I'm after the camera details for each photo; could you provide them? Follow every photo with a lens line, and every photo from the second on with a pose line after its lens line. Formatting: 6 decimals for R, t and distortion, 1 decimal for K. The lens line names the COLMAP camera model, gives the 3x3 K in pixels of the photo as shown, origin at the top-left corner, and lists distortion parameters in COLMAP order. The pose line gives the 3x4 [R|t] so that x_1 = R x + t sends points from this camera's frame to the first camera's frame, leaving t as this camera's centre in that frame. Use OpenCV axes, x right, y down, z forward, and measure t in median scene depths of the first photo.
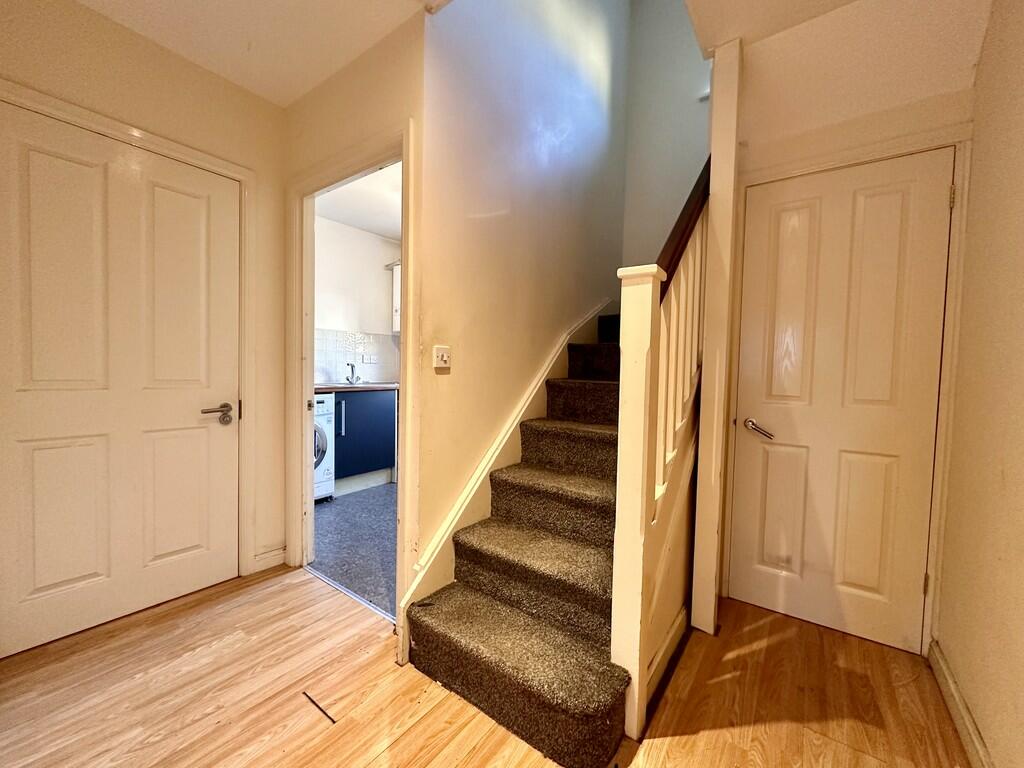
lens RADIAL K [[407.7, 0, 510.6], [0, 407.7, 385.3], [0, 0, 1]] dist [-0.002804, -0.000003]
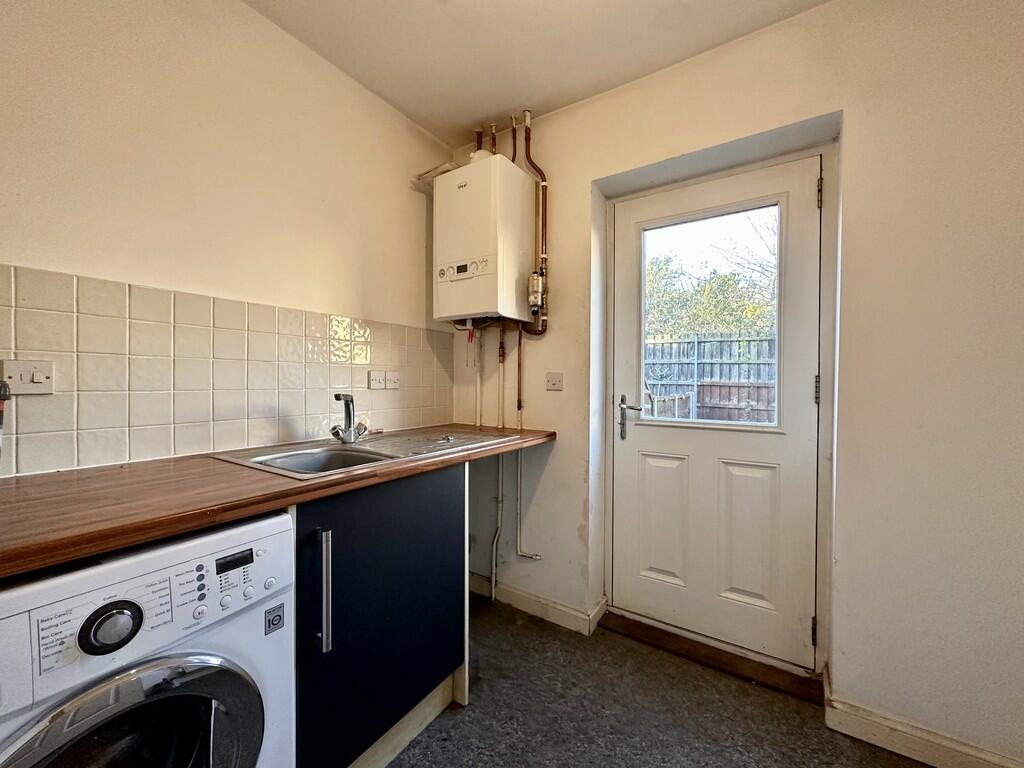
lens RADIAL K [[407.7, 0, 513.1], [0, 407.7, 382.9], [0, 0, 1]] dist [-0.002804, -0.000003]
pose [[0.998396, -0.014660, 0.054679, -0.254684], [0.016553, 0.999273, -0.034346, -0.048461], [-0.054136, 0.035196, 0.997913, 0.609568]]
